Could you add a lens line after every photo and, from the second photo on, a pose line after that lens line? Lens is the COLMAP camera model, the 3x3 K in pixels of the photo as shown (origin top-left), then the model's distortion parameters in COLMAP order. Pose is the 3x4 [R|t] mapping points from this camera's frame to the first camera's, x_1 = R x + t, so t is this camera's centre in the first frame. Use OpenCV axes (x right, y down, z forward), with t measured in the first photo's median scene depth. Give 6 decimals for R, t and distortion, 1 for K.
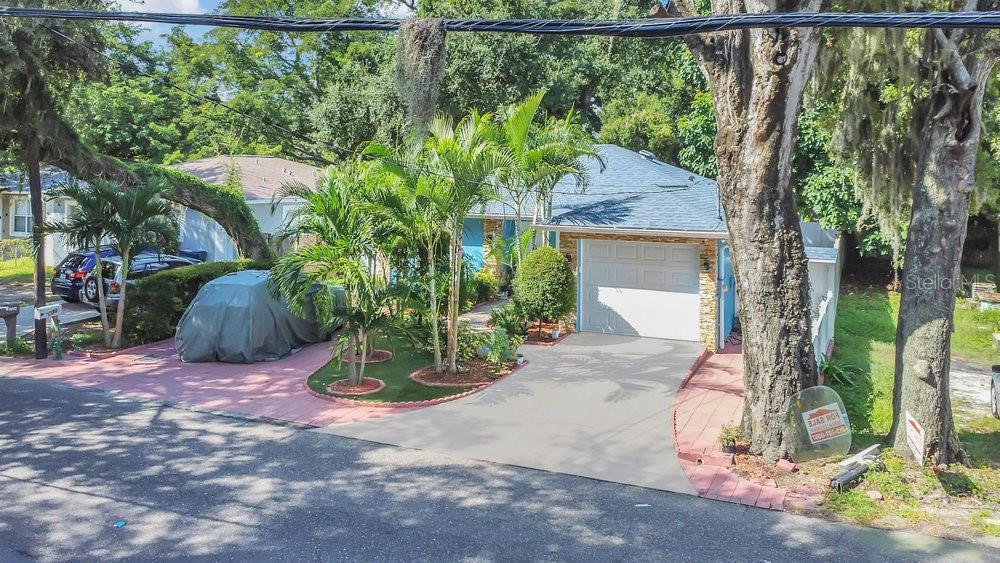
lens RADIAL K [[742.9, 0, 499.6], [0, 742.9, 241.7], [0, 0, 1]] dist [-0.009664, -0.003737]
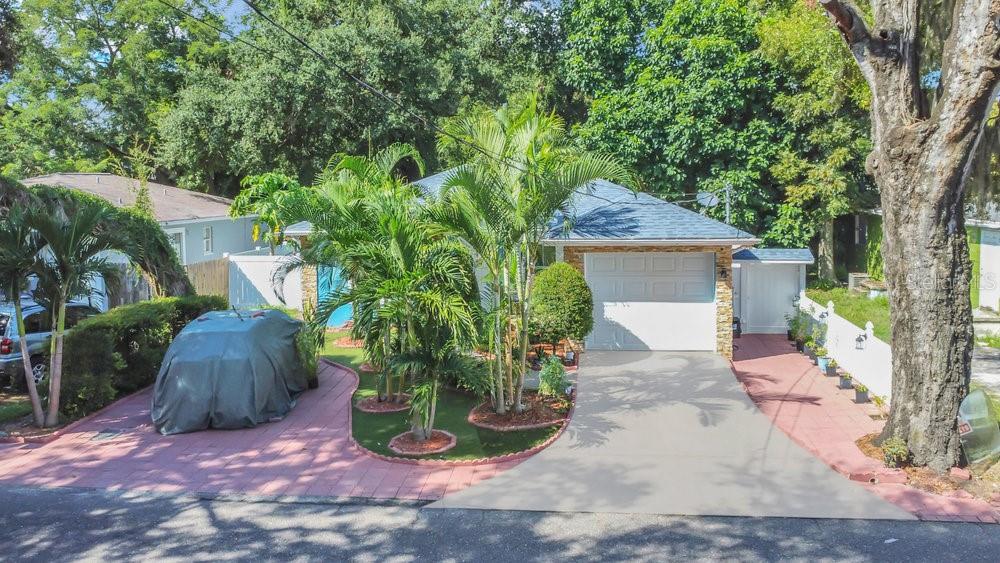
lens RADIAL K [[732.6, 0, 500.0], [0, 732.6, 281.5], [0, 0, 1]] dist [-0.026939, -0.001784]
pose [[0.958468, -0.061990, 0.278380, -0.417104], [0.050742, 0.997585, 0.047437, -0.027184], [-0.280648, -0.031341, 0.959299, 0.236274]]
